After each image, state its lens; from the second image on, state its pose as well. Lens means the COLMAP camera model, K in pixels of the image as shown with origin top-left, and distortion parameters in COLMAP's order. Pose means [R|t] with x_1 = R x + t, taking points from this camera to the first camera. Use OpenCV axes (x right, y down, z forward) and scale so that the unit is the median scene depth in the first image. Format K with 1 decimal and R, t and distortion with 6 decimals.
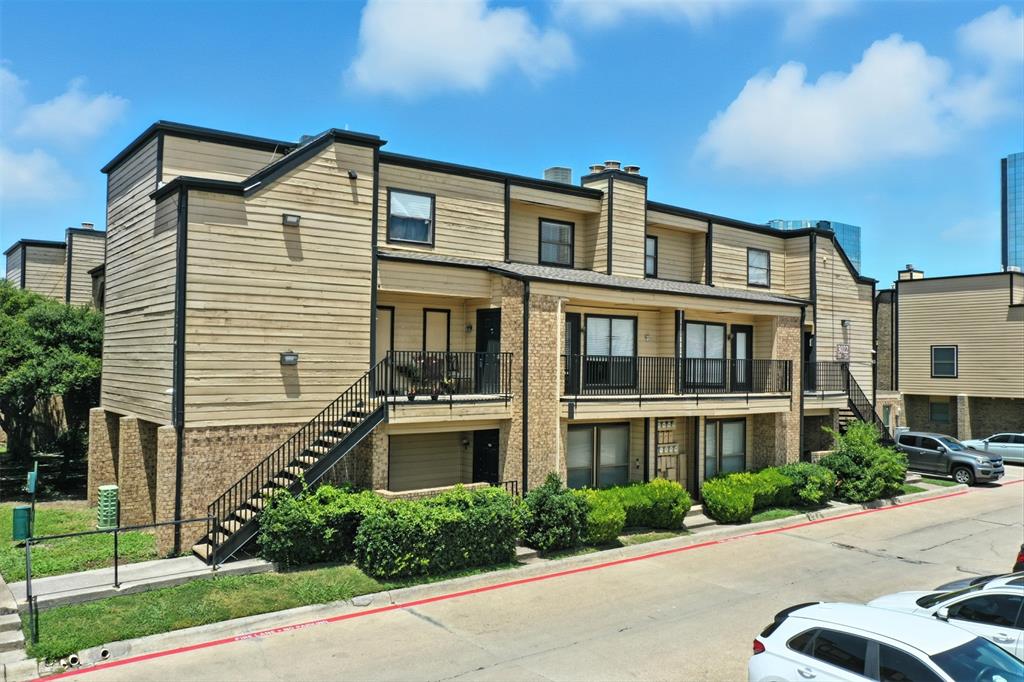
lens RADIAL K [[810.7, 0, 512.0], [0, 810.7, 341.0], [0, 0, 1]] dist [-0.005874, -0.003095]
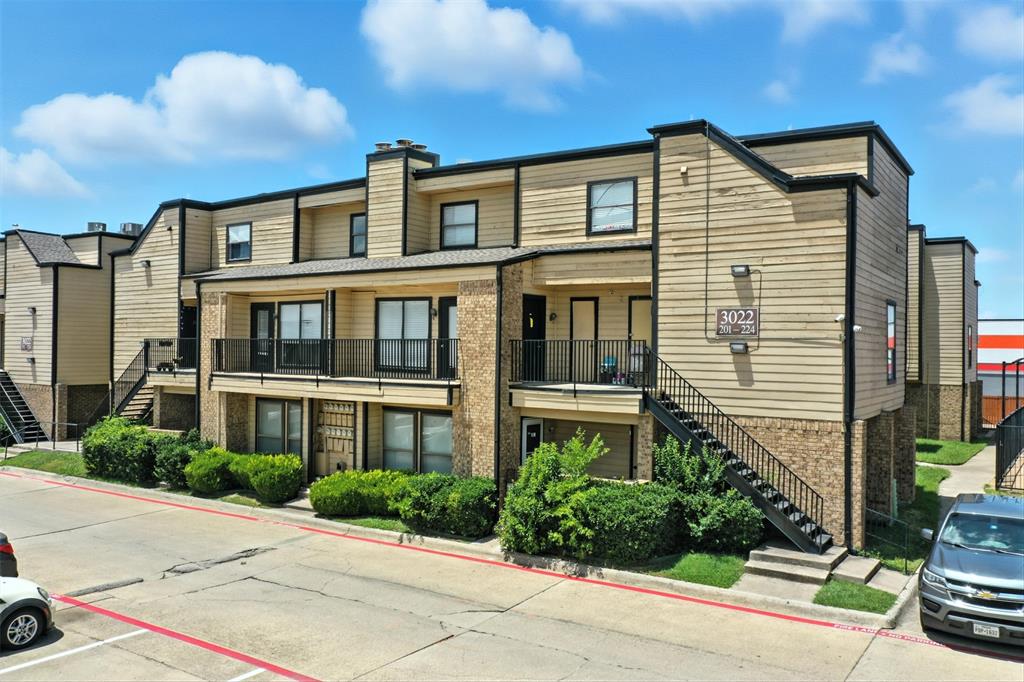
lens RADIAL K [[810.7, 0, 512.0], [0, 810.7, 341.0], [0, 0, 1]] dist [-0.005874, -0.003095]
pose [[0.317071, -0.021572, -0.948157, 1.174701], [0.021115, 0.999654, -0.015682, 0.042324], [0.948167, -0.015048, 0.317416, 0.879519]]
